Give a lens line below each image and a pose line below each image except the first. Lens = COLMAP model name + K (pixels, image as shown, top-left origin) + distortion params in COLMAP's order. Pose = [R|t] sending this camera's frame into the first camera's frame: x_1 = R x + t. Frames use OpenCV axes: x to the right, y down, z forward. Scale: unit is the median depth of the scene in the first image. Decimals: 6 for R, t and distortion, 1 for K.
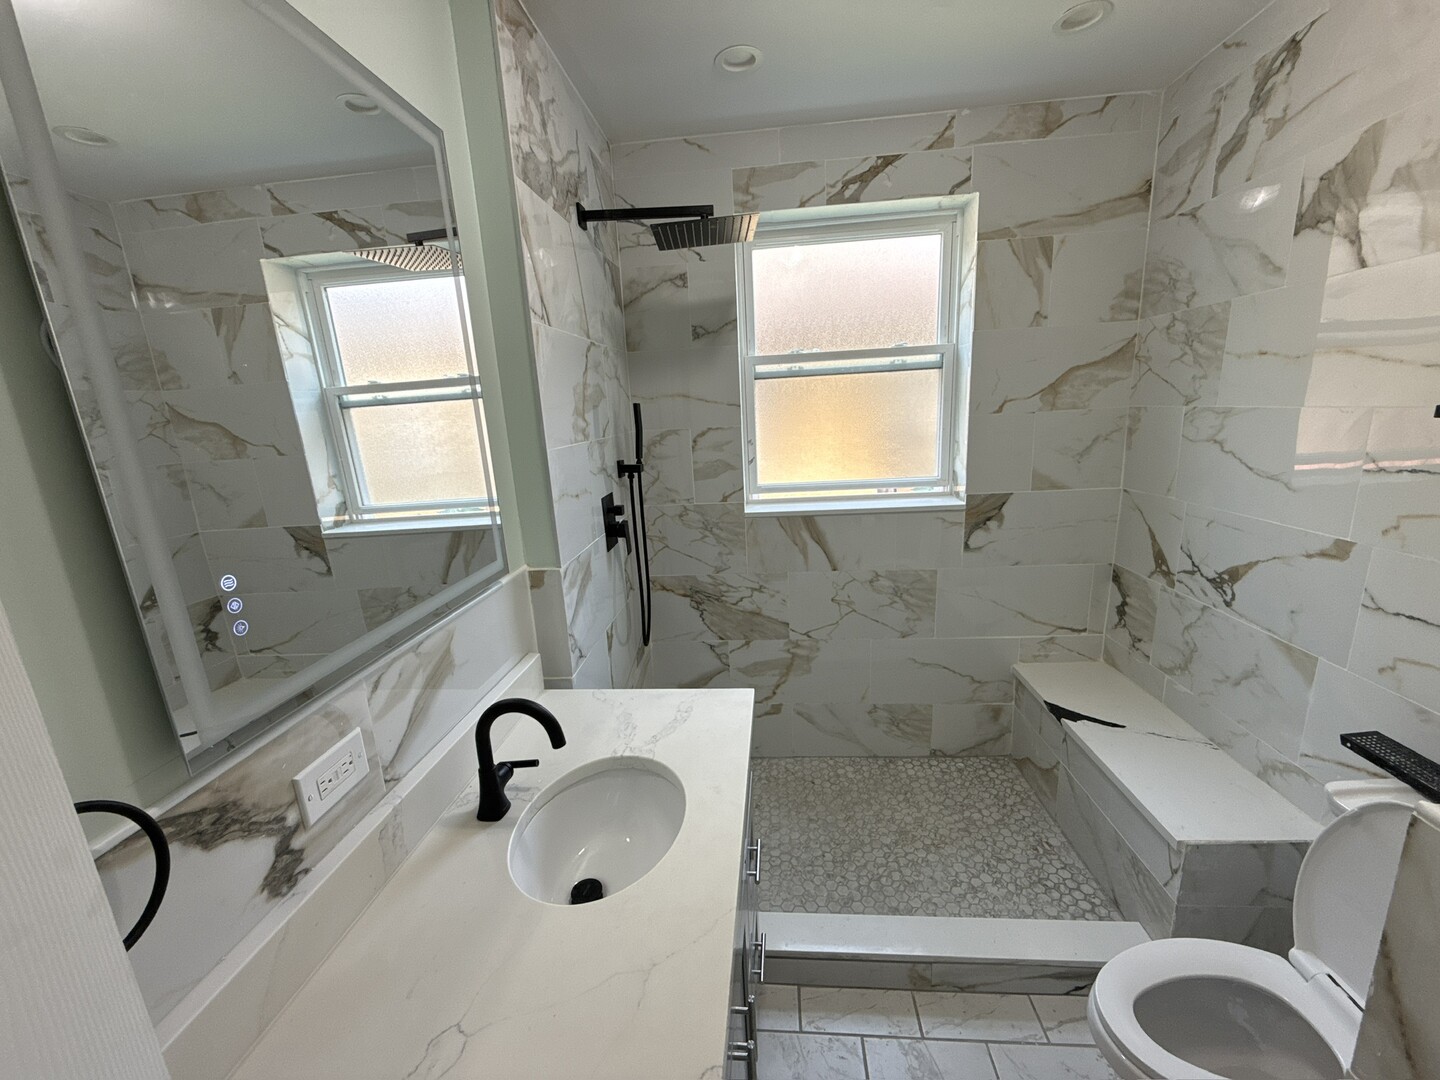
lens RADIAL K [[575.1, 0, 719.2], [0, 575.1, 544.6], [0, 0, 1]] dist [0.001123, -0.000227]
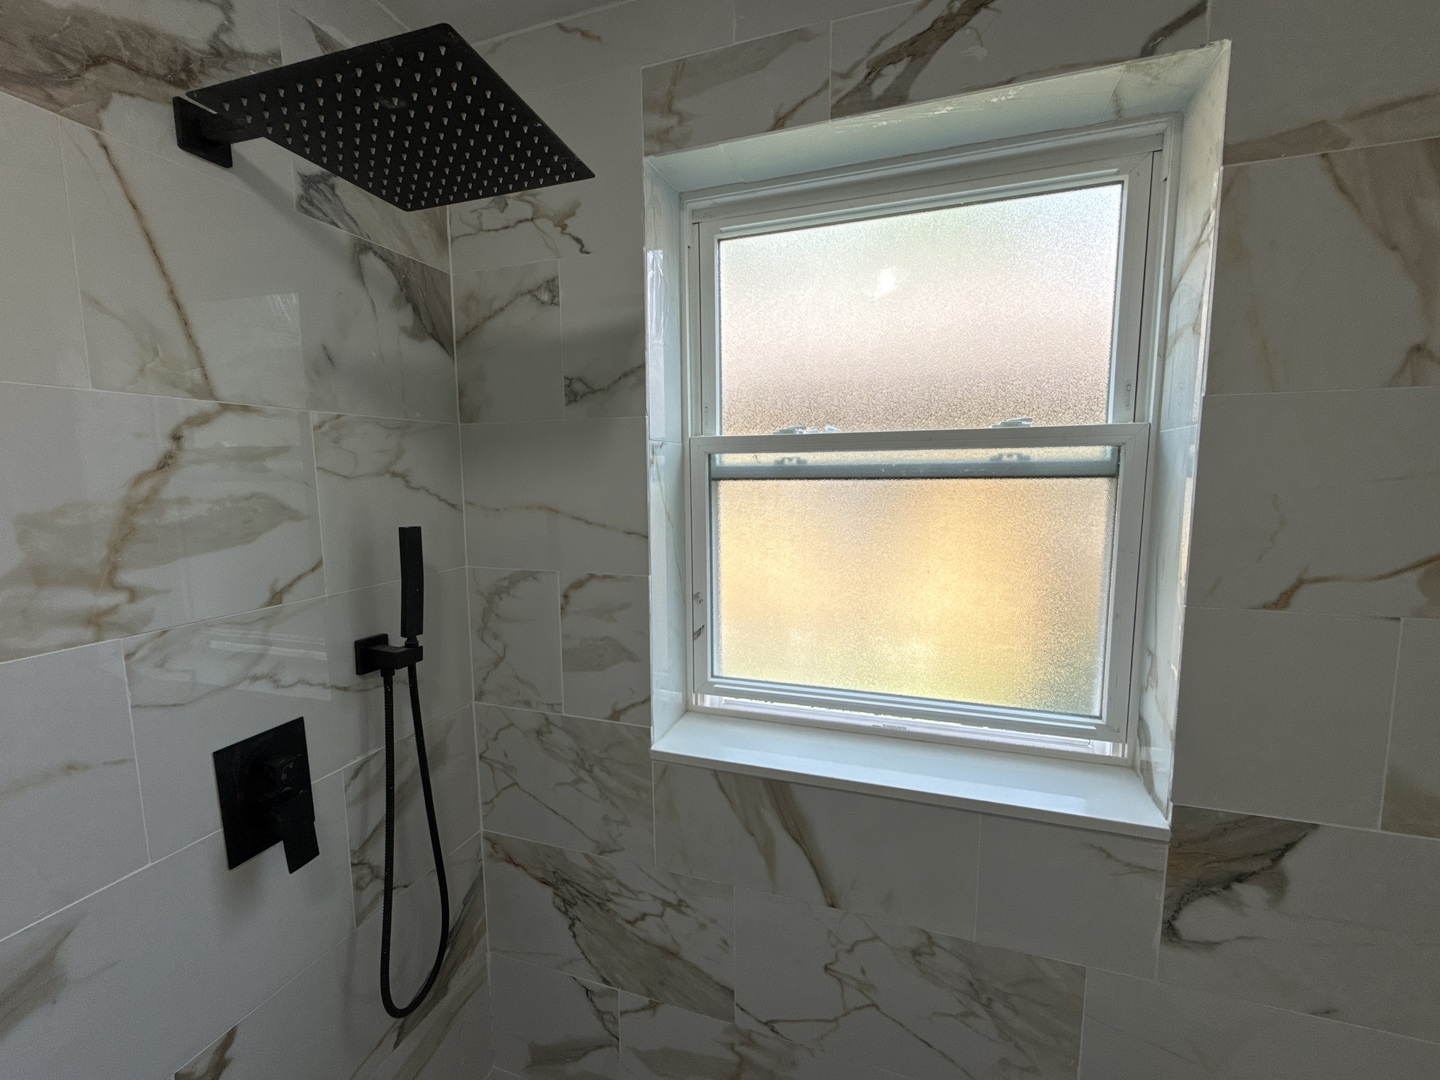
lens RADIAL K [[611.7, 0, 718.5], [0, 611.7, 545.4], [0, 0, 1]] dist [0.000203, -0.000338]
pose [[0.967768, 0.074040, -0.240714, 0.229798], [-0.100565, 0.989909, -0.099831, -0.195828], [0.230894, 0.120820, 0.965448, 0.534897]]
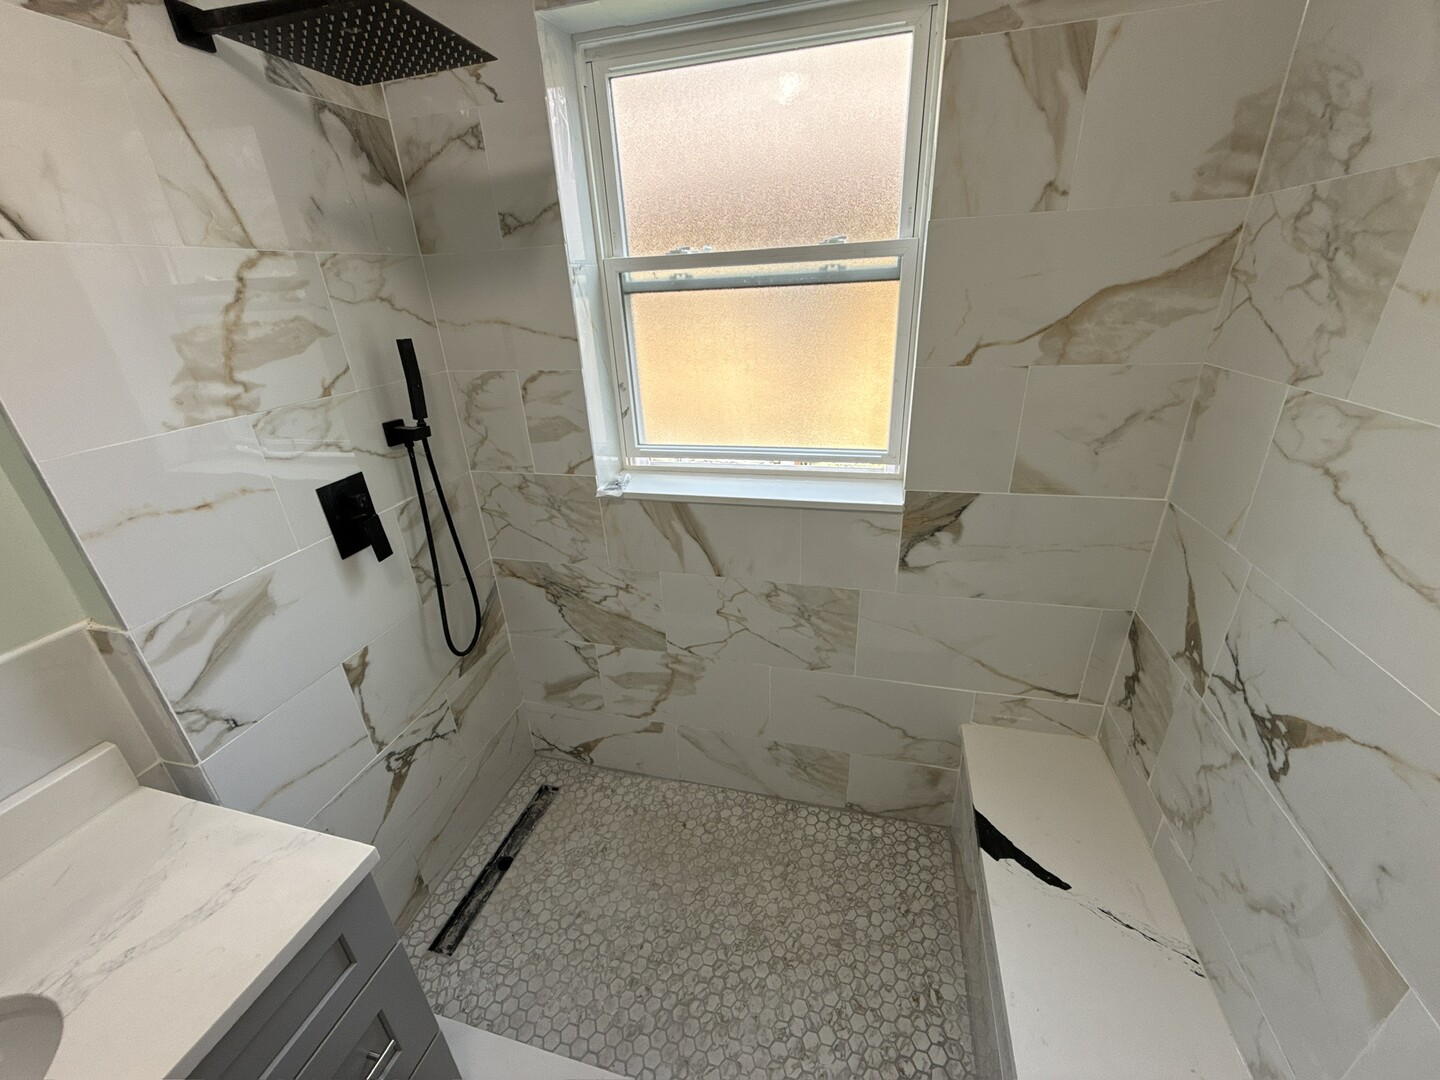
lens RADIAL K [[575.1, 0, 719.2], [0, 575.1, 544.6], [0, 0, 1]] dist [0.001123, -0.000227]
pose [[0.984268, 0.080663, -0.157195, 0.343679], [-0.048209, 0.978553, 0.200275, -0.154229], [0.169979, -0.189546, 0.967047, 0.335099]]
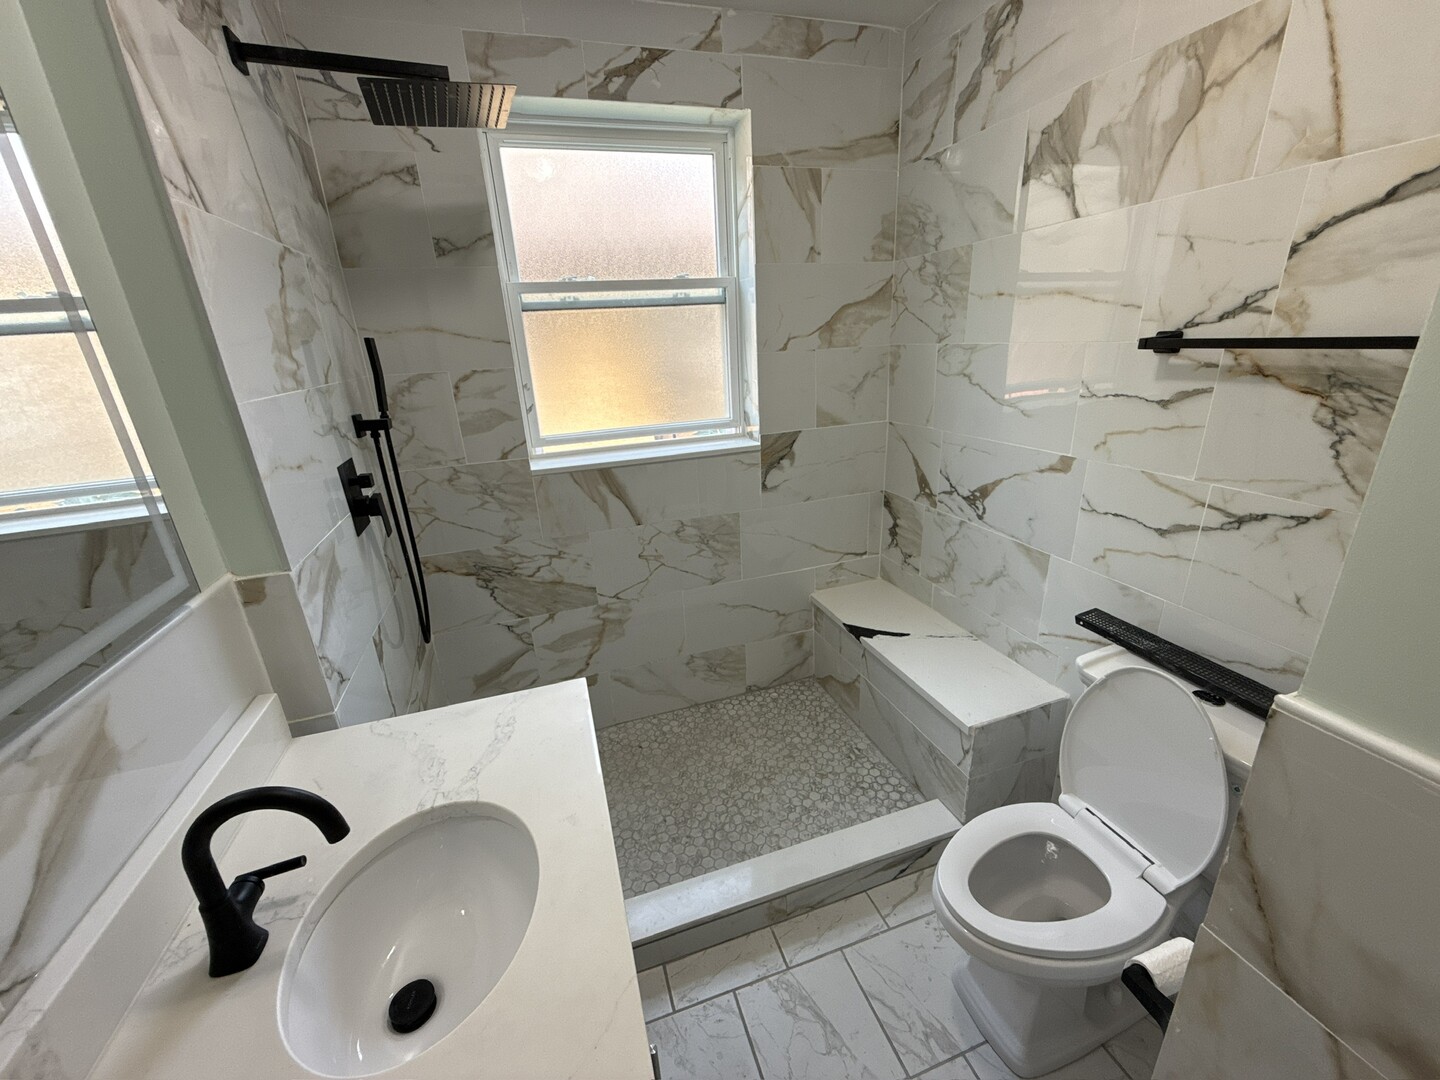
lens RADIAL K [[575.1, 0, 719.2], [0, 575.1, 544.6], [0, 0, 1]] dist [0.001123, -0.000227]
pose [[0.920276, -0.126339, 0.370312, -0.032028], [0.092477, 0.989853, 0.107887, -0.013254], [-0.380185, -0.065041, 0.922621, 0.097430]]
